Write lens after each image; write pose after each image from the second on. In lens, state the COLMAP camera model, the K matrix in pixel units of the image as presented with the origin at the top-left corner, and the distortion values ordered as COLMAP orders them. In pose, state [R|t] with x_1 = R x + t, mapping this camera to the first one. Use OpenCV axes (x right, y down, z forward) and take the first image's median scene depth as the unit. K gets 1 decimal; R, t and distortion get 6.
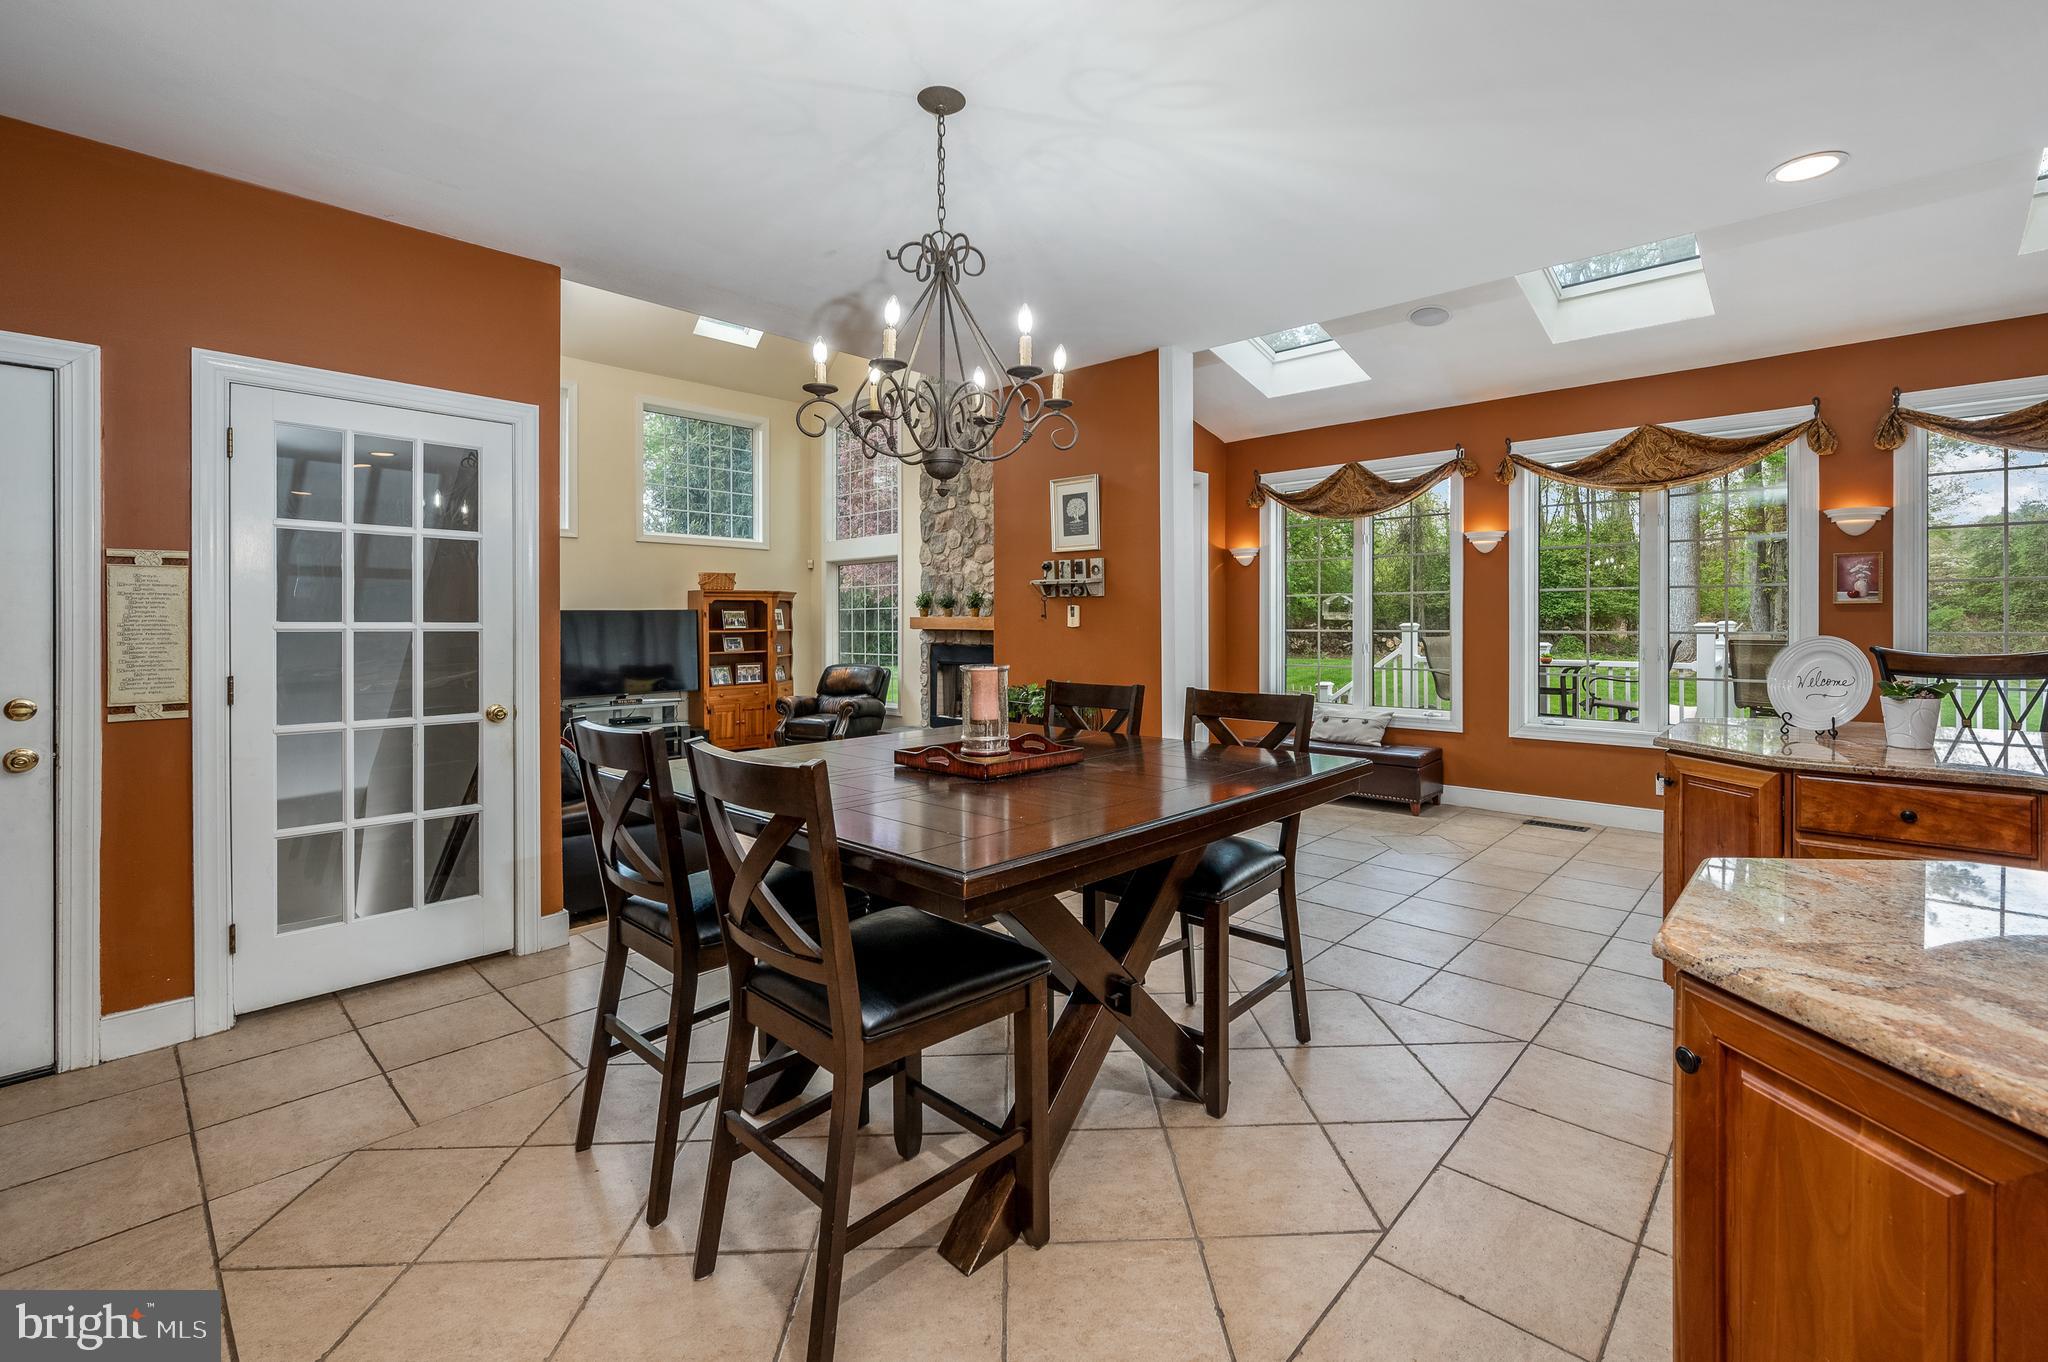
lens RADIAL K [[881.0, 0, 1047.3], [0, 881.0, 620.3], [0, 0, 1]] dist [-0.001229, 0.000020]
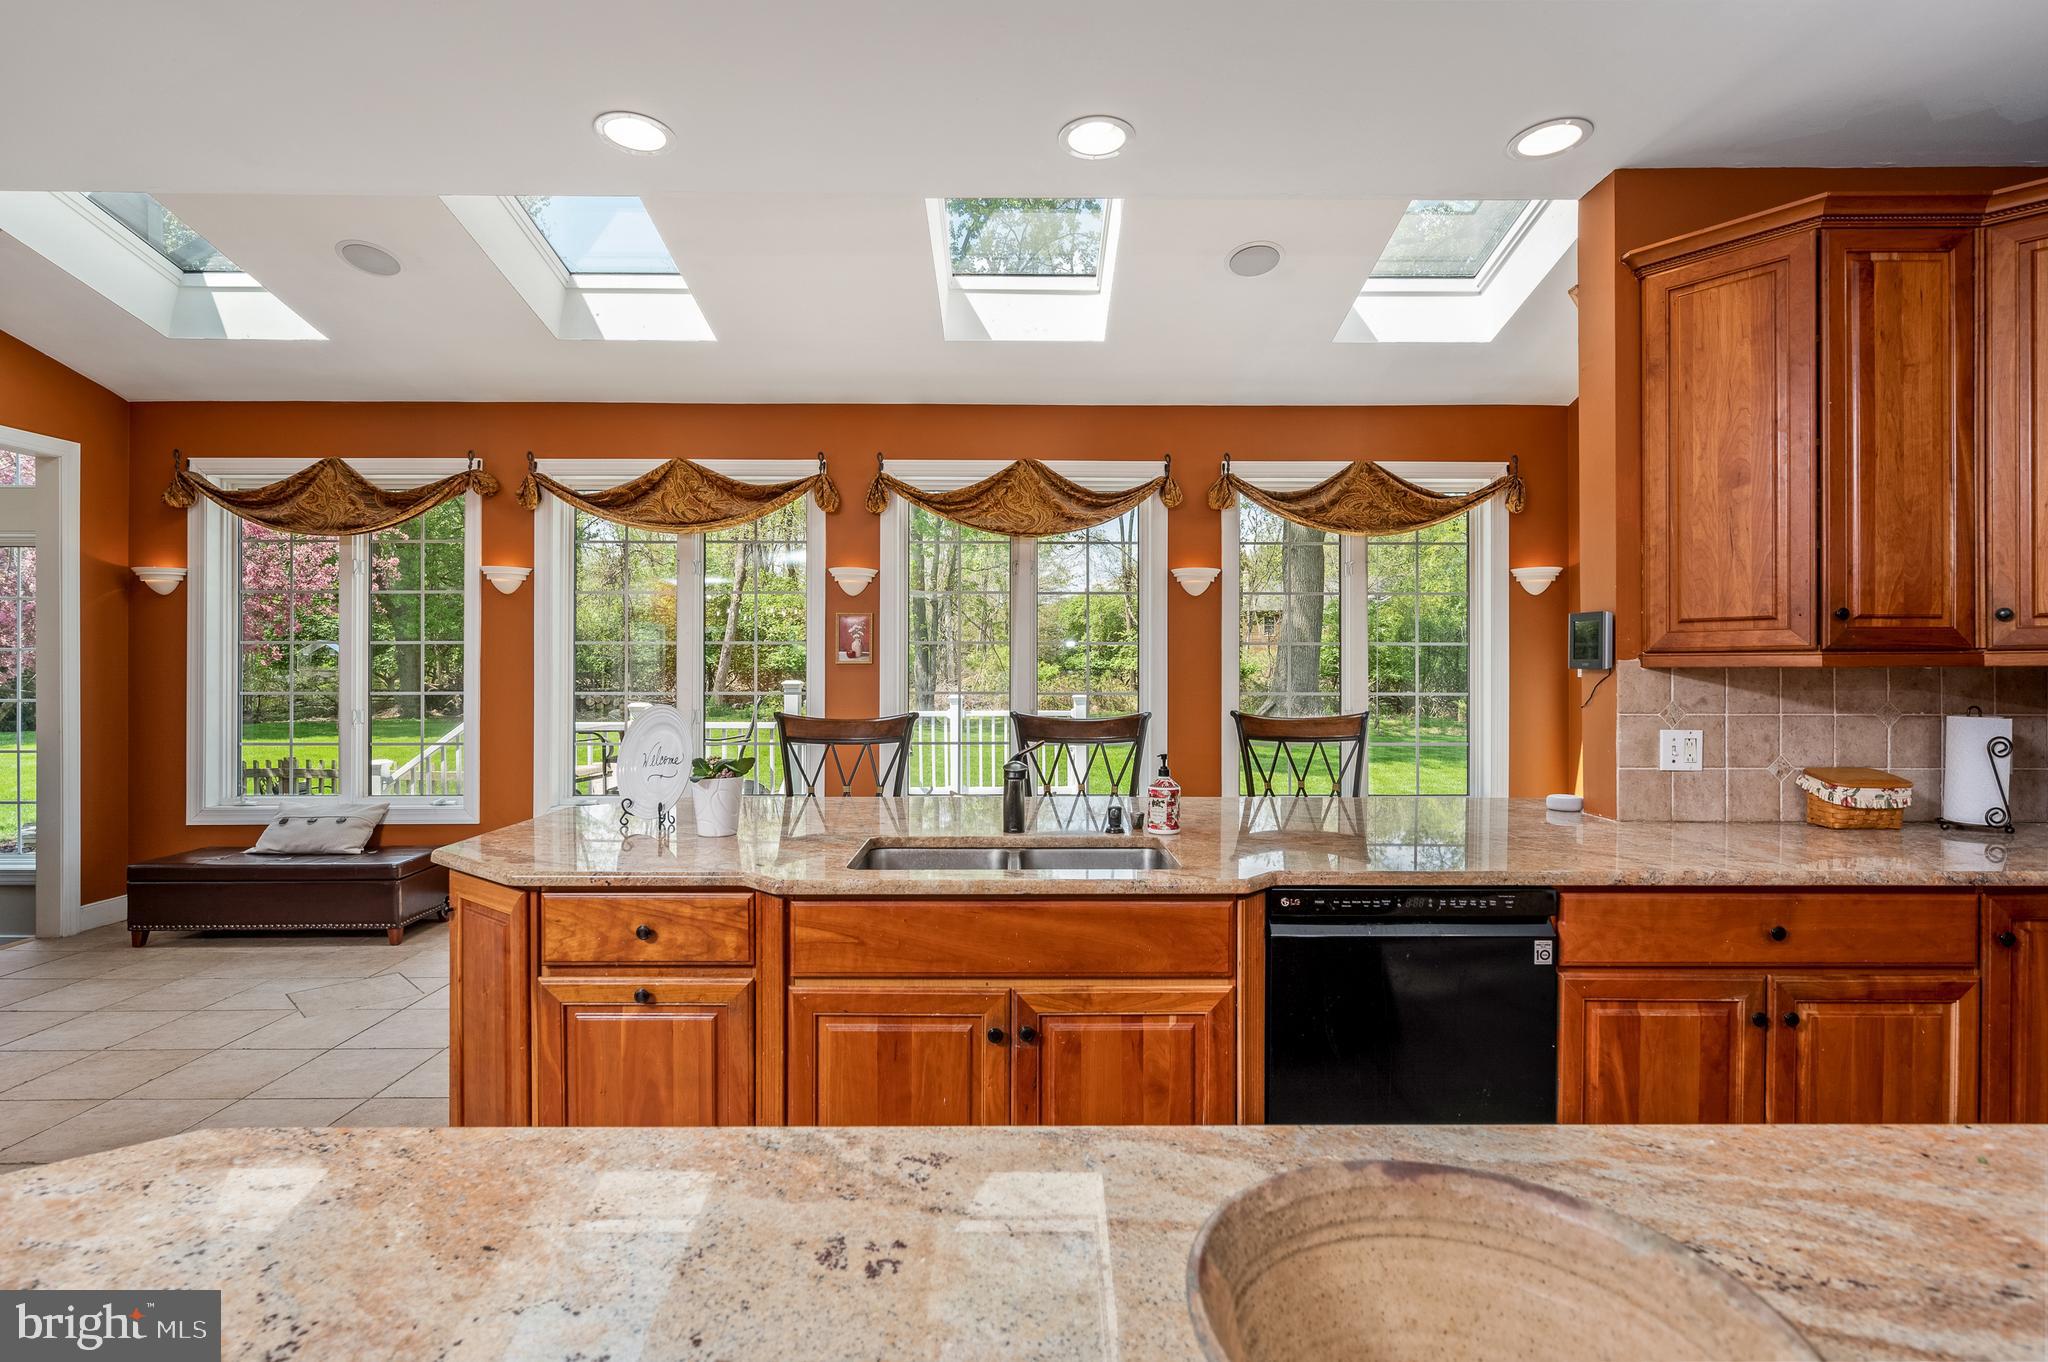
lens RADIAL K [[981.6, 0, 1024.5], [0, 981.6, 673.8], [0, 0, 1]] dist [-0.001374, -0.000013]
pose [[0.730117, 0.003474, 0.683314, 0.296729], [-0.003295, 0.999993, -0.001564, -0.006704], [-0.683314, -0.001110, 0.730123, 0.050964]]
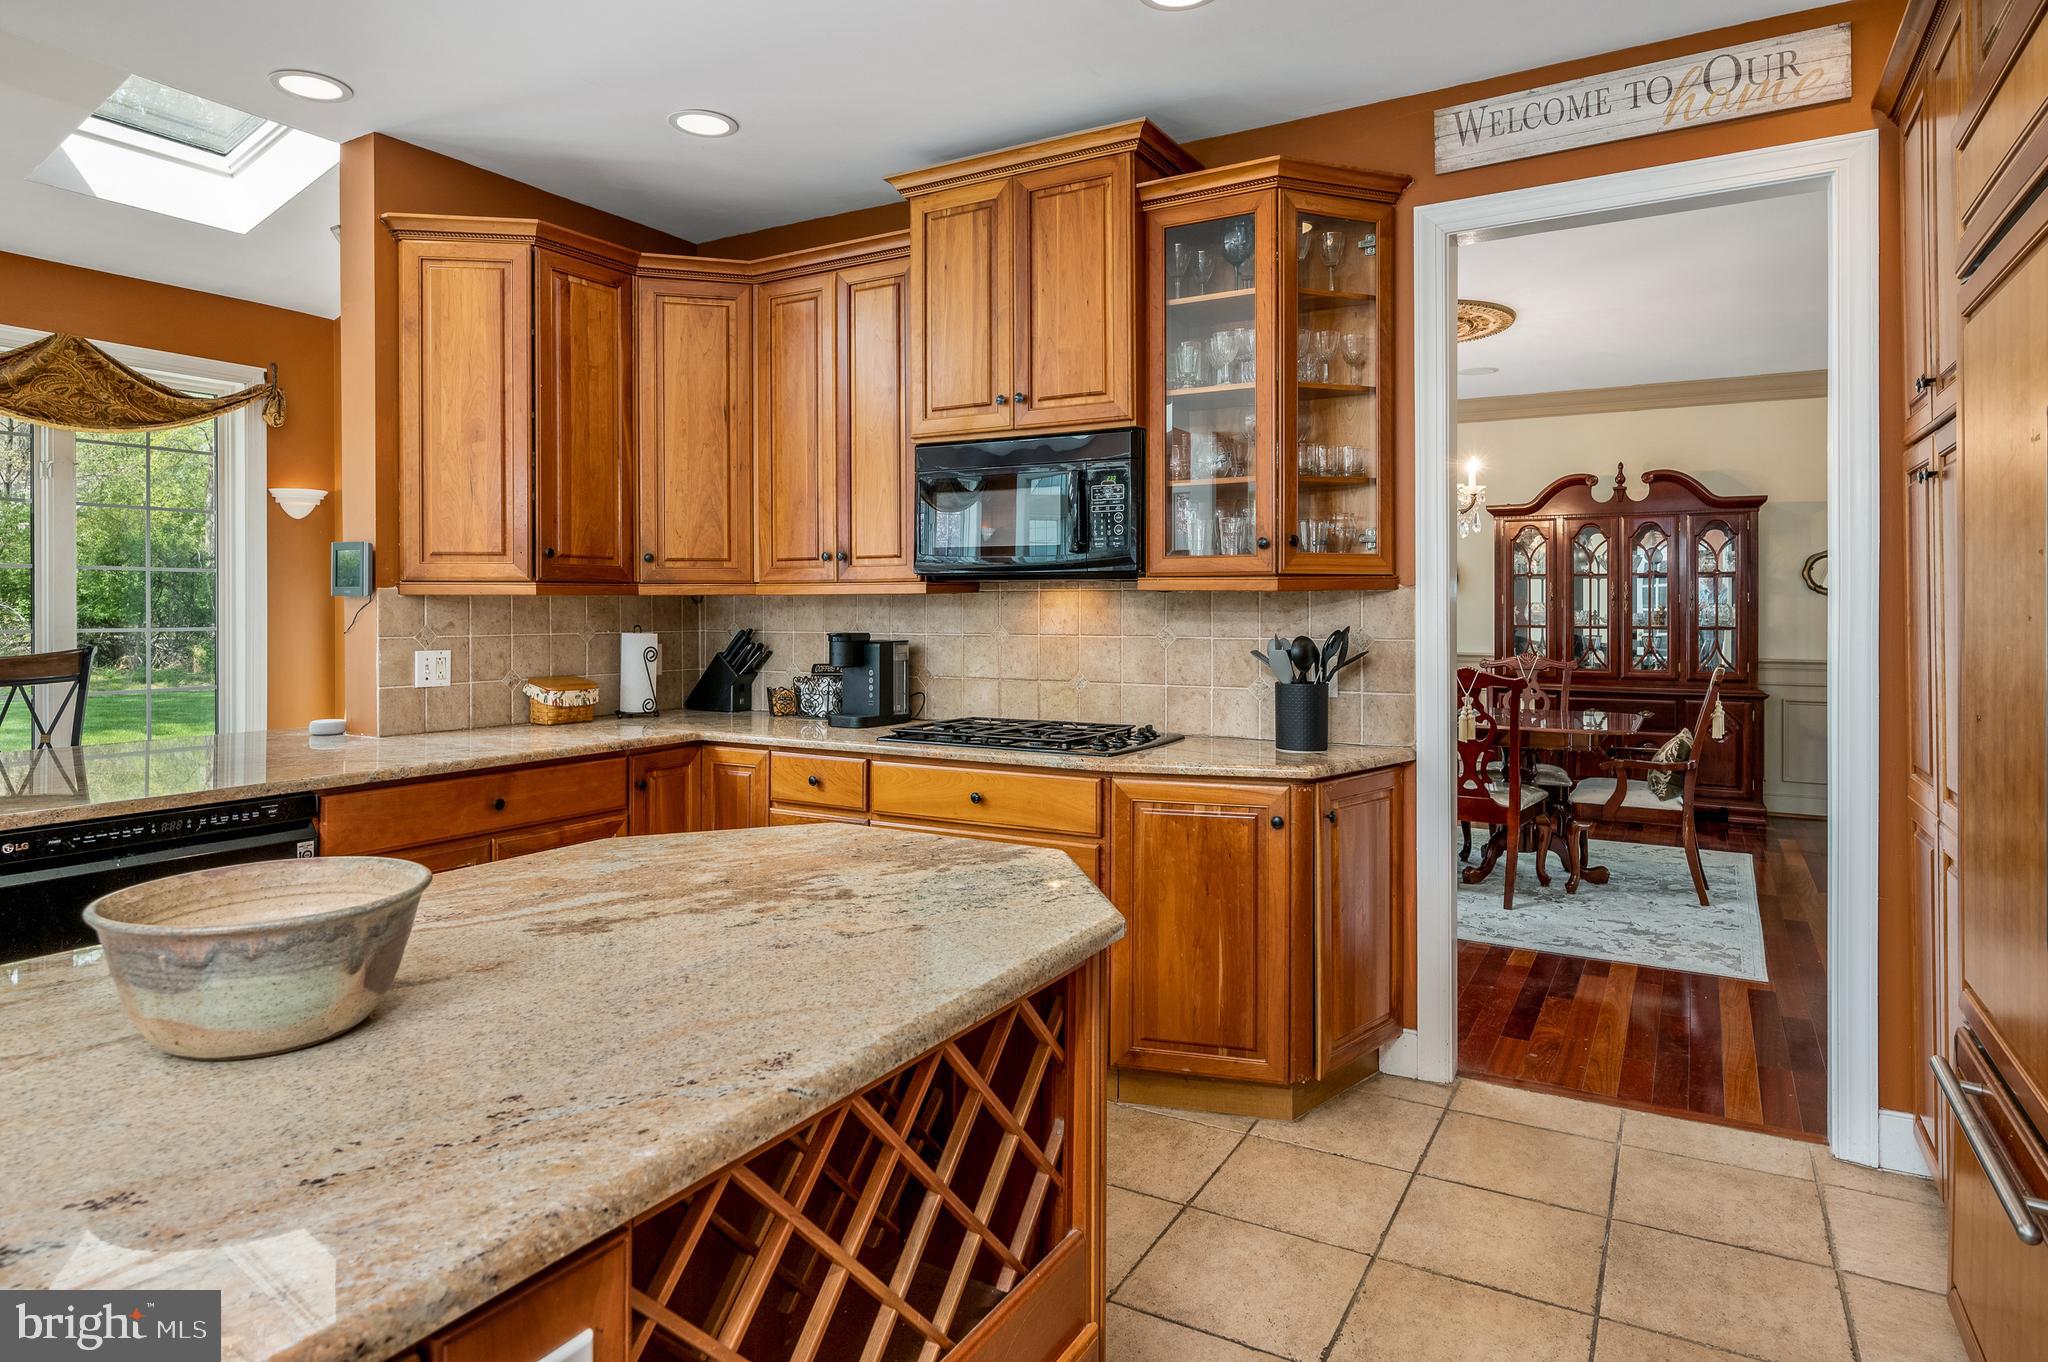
lens RADIAL K [[1164.8, 0, 1022.6], [0, 1164.8, 607.1], [0, 0, 1]] dist [0.000394, -0.001258]
pose [[-0.216206, 0.005915, 0.976330, 0.136780], [0.003180, 0.999981, -0.005354, 0.000703], [-0.976343, 0.001947, -0.216221, -0.005720]]
